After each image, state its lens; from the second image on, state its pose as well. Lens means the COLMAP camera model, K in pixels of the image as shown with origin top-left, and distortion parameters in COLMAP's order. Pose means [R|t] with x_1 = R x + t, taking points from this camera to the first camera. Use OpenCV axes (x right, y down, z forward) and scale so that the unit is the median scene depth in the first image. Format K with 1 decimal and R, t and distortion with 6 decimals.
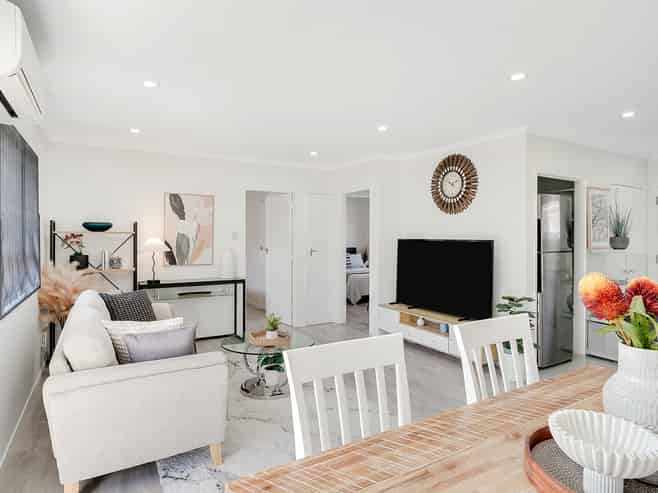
lens RADIAL K [[387.2, 0, 330.0], [0, 387.2, 240.7], [0, 0, 1]] dist [-0.001157, 0.002595]
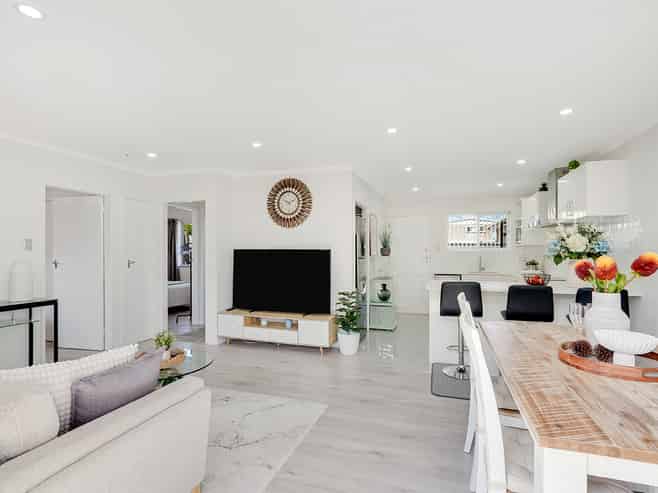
lens RADIAL K [[338.8, 0, 340.6], [0, 338.8, 254.6], [0, 0, 1]] dist [-0.015220, 0.008494]
pose [[0.747032, -0.005471, 0.664766, -0.261651], [0.005783, 0.999982, 0.001731, 0.012292], [-0.664763, 0.002551, 0.747050, 0.118263]]
